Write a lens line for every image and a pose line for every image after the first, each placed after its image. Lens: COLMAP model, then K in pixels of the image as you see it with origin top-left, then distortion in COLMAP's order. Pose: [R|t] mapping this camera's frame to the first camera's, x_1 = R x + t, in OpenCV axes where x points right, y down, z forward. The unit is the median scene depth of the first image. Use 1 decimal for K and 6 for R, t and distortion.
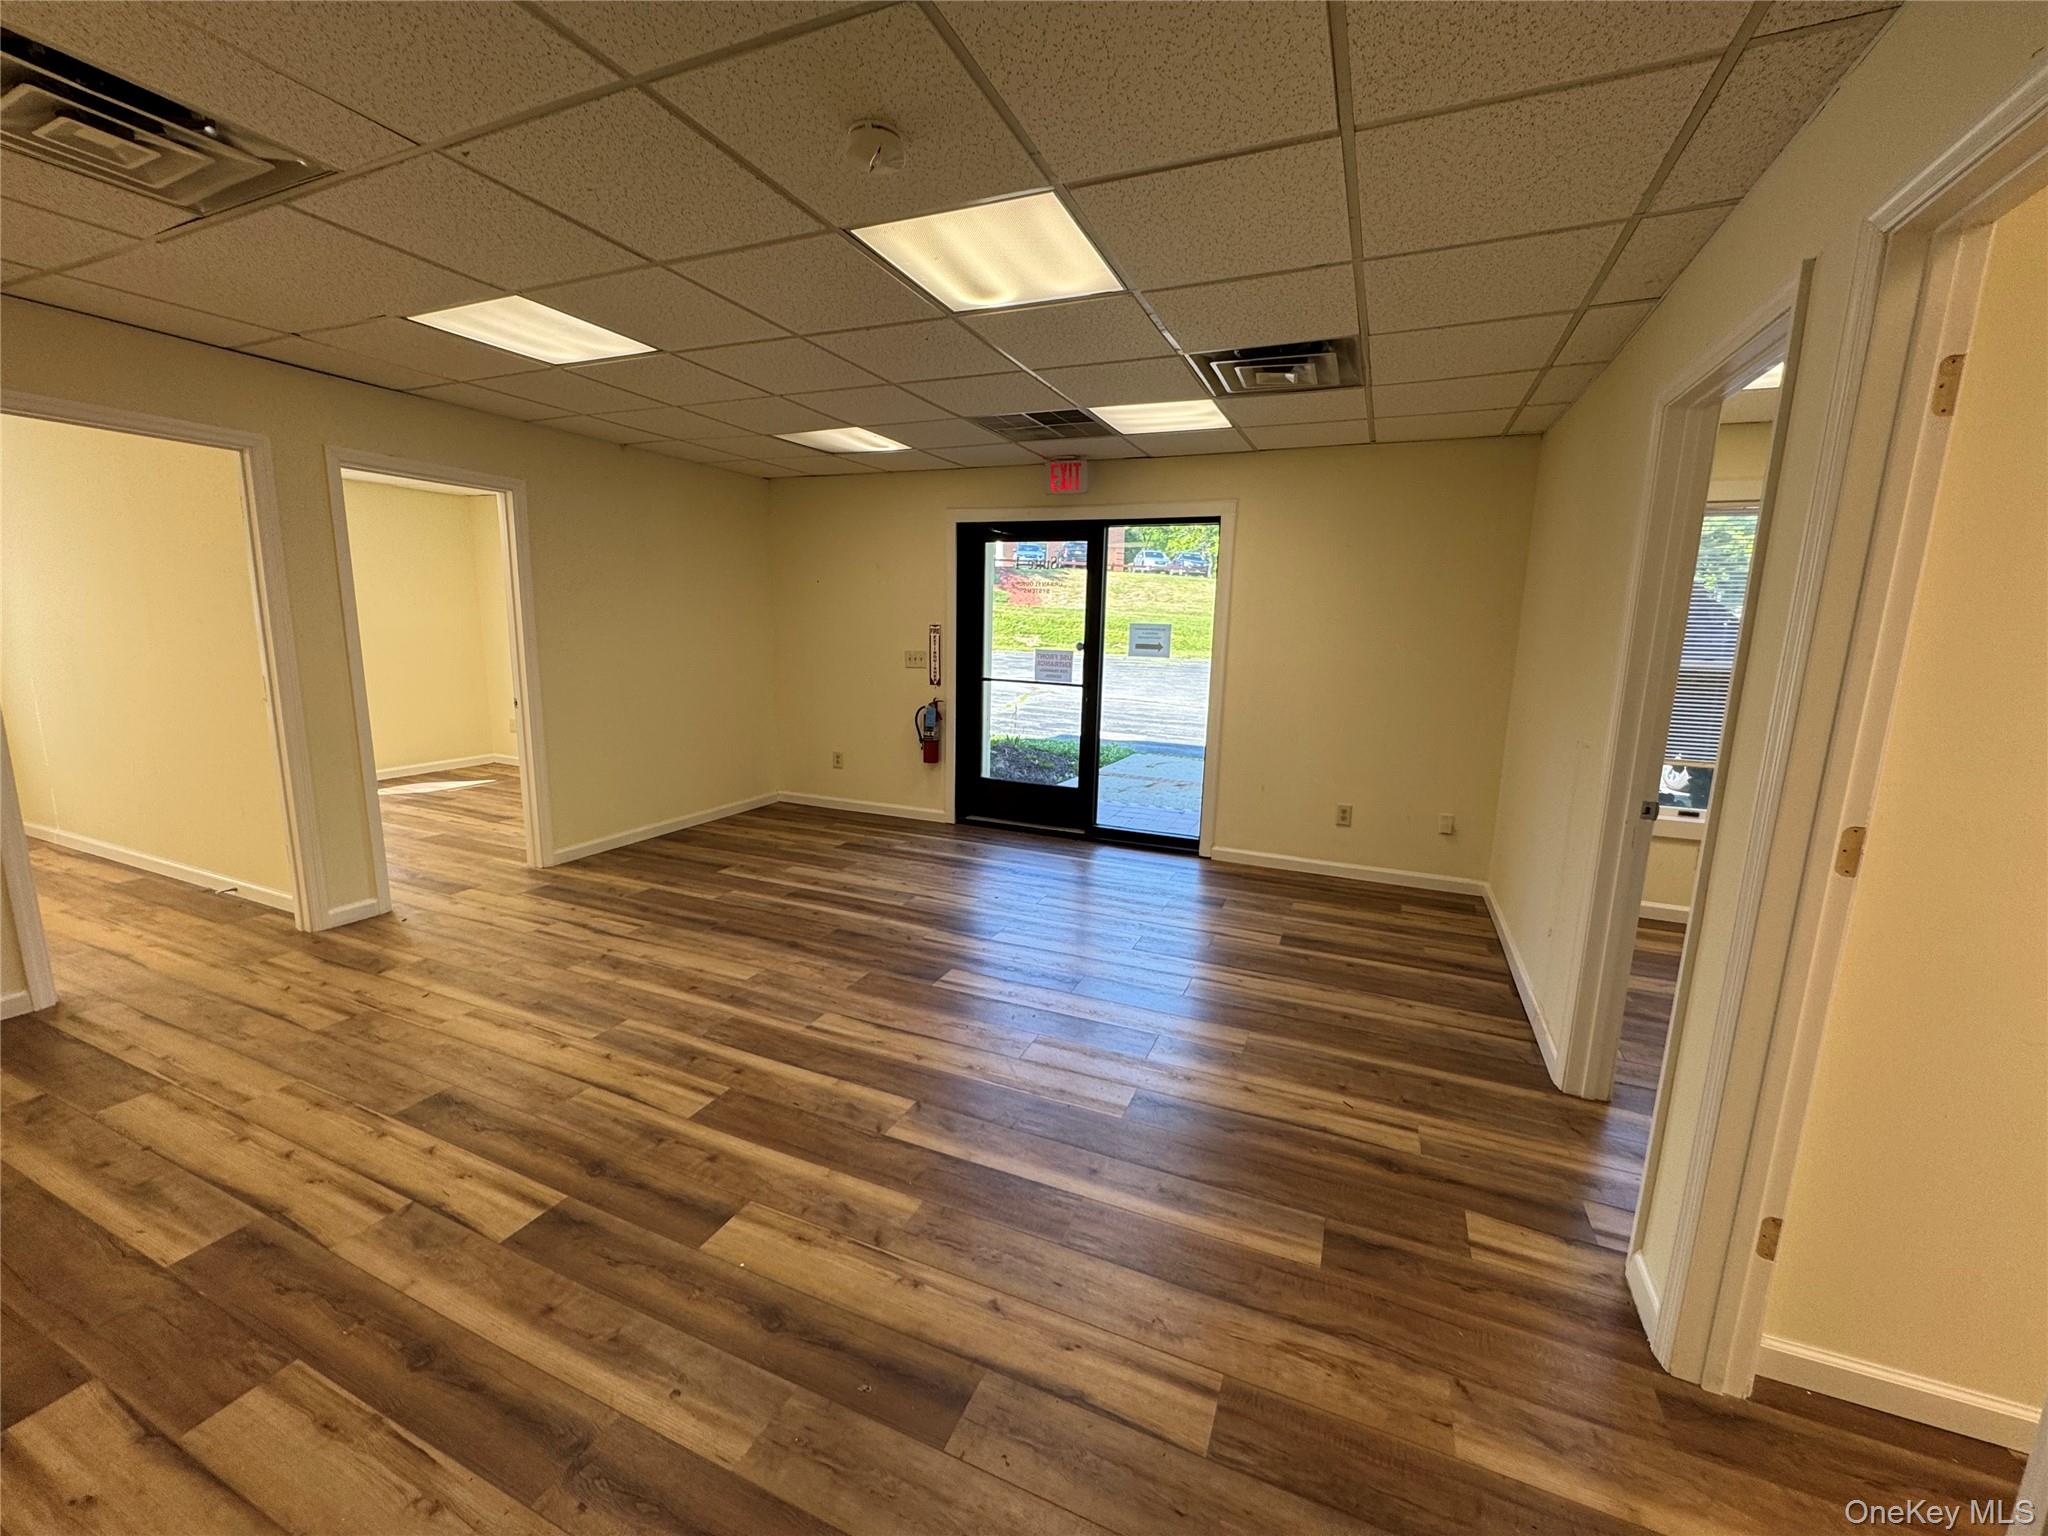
lens RADIAL K [[815.2, 0, 1025.9], [0, 815.2, 768.5], [0, 0, 1]] dist [-0.003631, 0.000556]
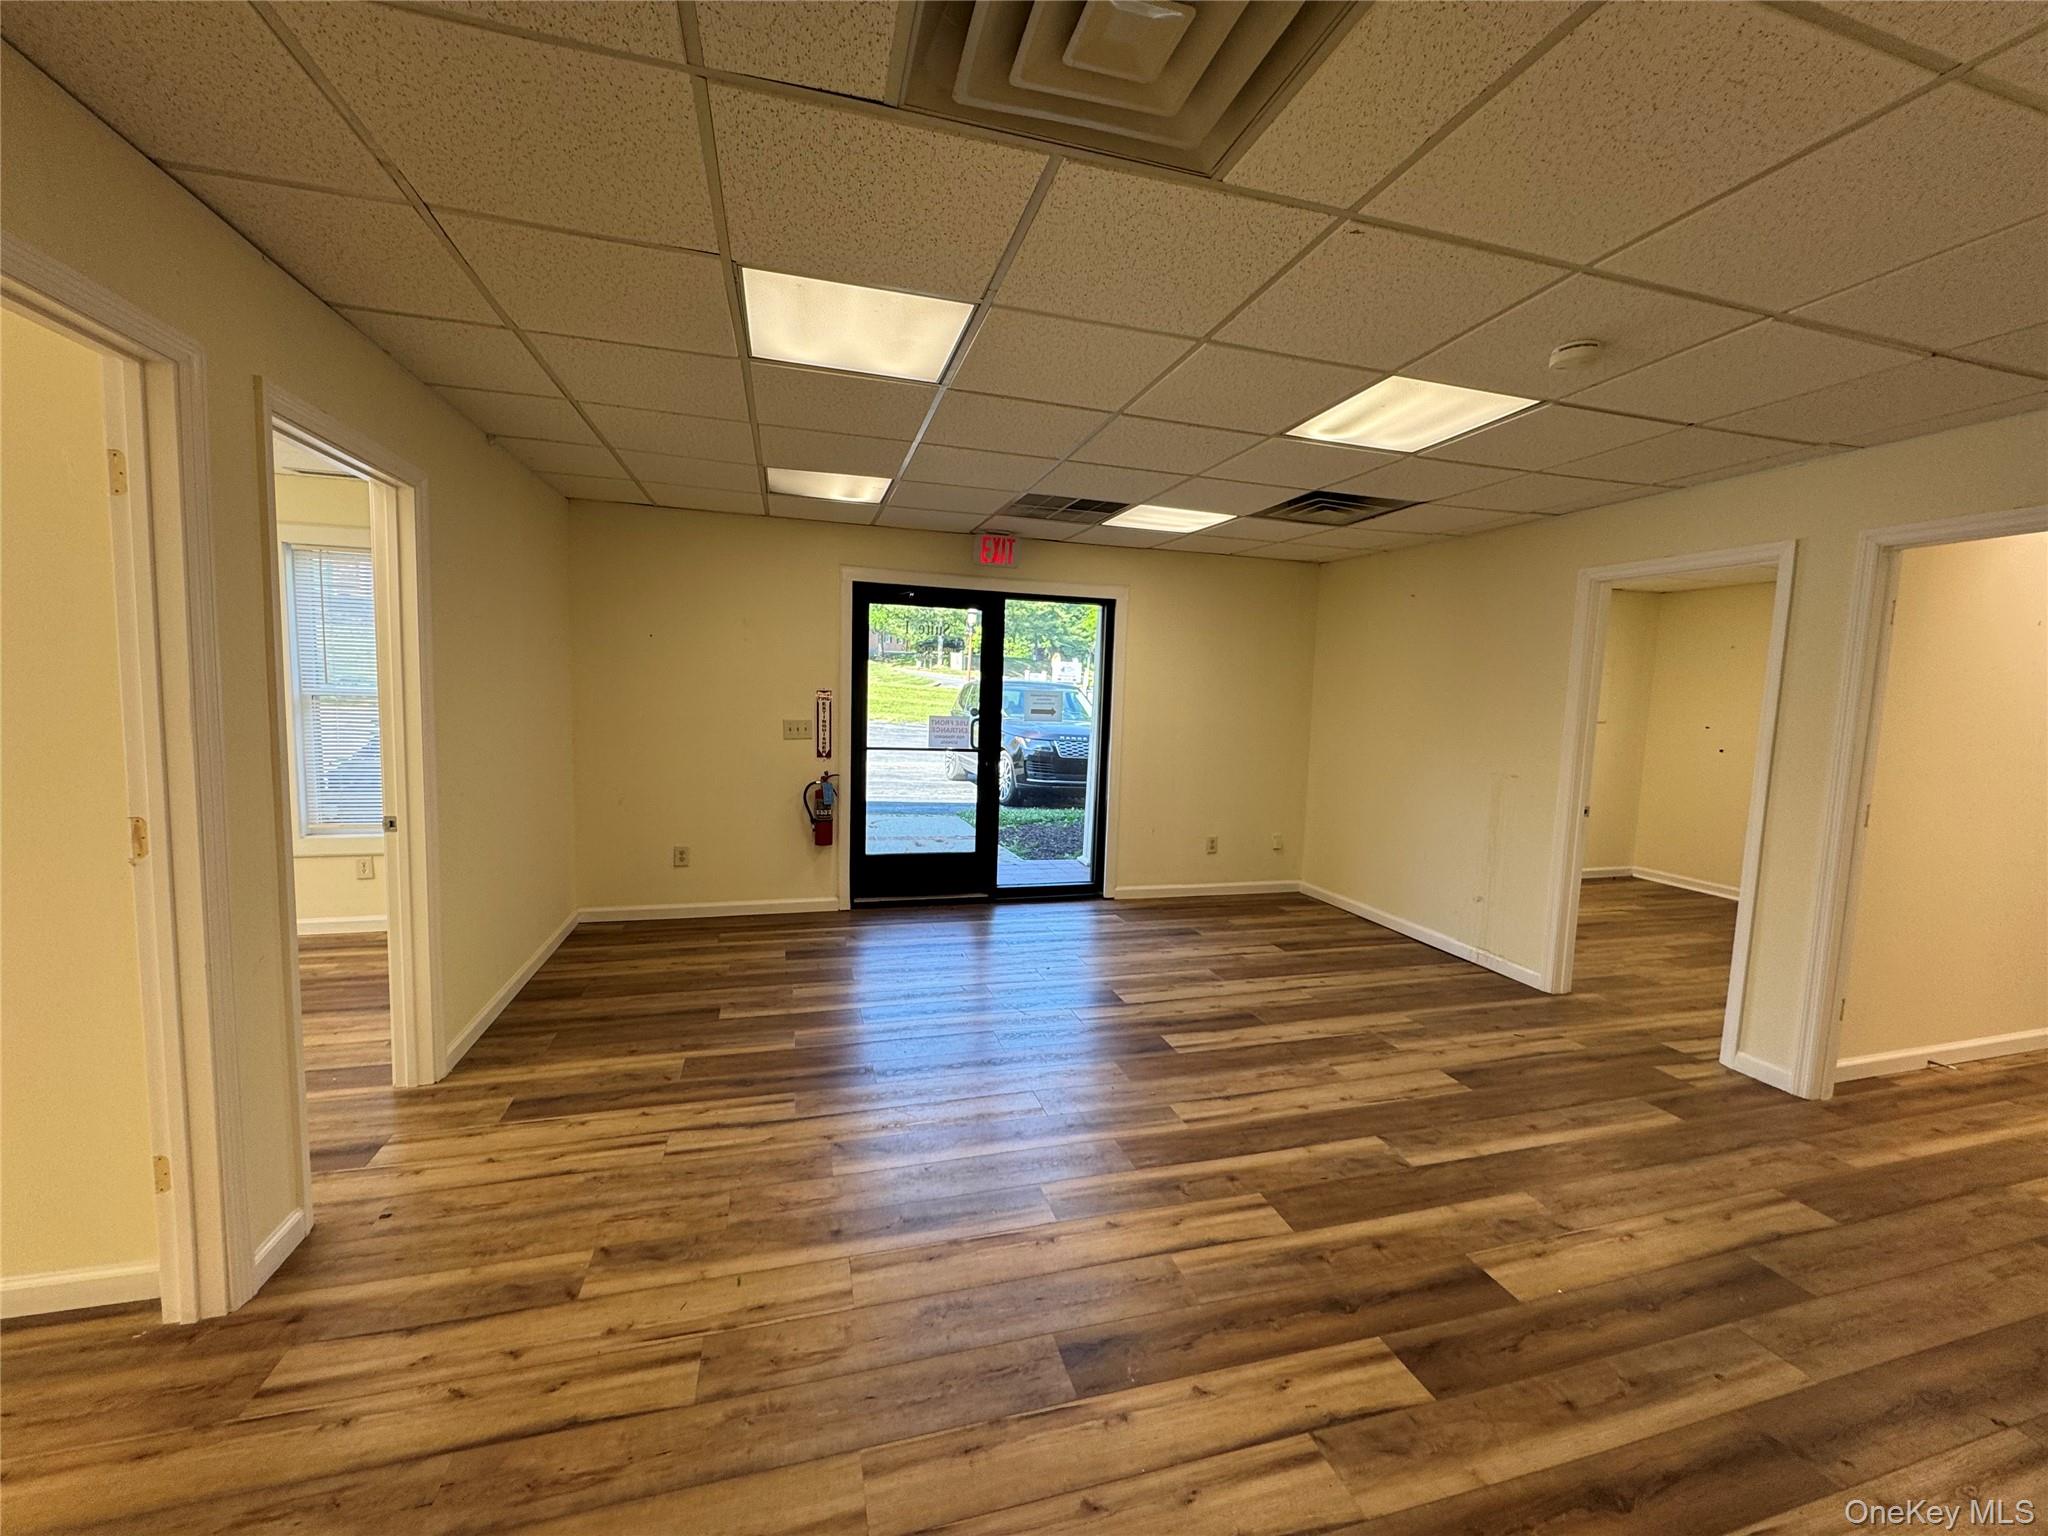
lens RADIAL K [[815.2, 0, 1023.3], [0, 815.2, 767.4], [0, 0, 1]] dist [-0.003631, 0.000556]
pose [[0.772005, -0.060590, 0.632722, -0.726257], [0.099156, 0.994739, -0.025727, -0.067317], [-0.627835, 0.082599, 0.773952, 0.249864]]
